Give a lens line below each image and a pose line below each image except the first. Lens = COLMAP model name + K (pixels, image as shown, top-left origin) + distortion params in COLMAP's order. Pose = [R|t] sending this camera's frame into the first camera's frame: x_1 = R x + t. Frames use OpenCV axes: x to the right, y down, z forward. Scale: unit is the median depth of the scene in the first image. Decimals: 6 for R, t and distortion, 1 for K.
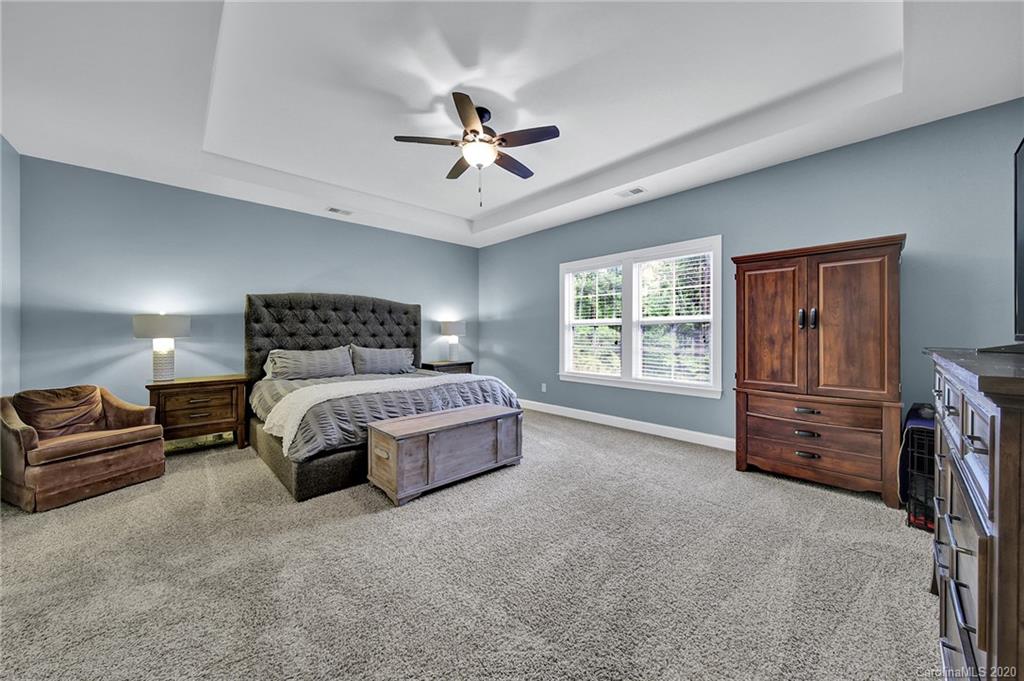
lens RADIAL K [[372.7, 0, 506.3], [0, 372.7, 333.1], [0, 0, 1]] dist [-0.011568, -0.000242]
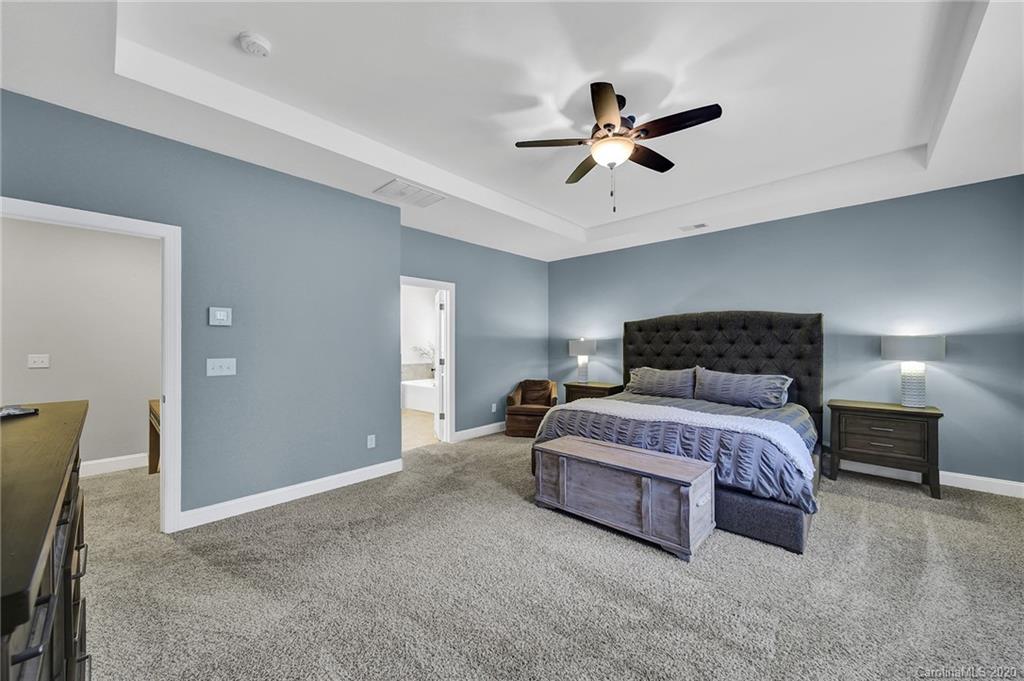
lens RADIAL K [[372.7, 0, 505.7], [0, 372.7, 341.5], [0, 0, 1]] dist [-0.011568, -0.000242]
pose [[0.048701, -0.006120, -0.998795, 0.686812], [0.009108, 0.999942, -0.005683, -0.042336], [0.998772, -0.008821, 0.048754, 0.645417]]
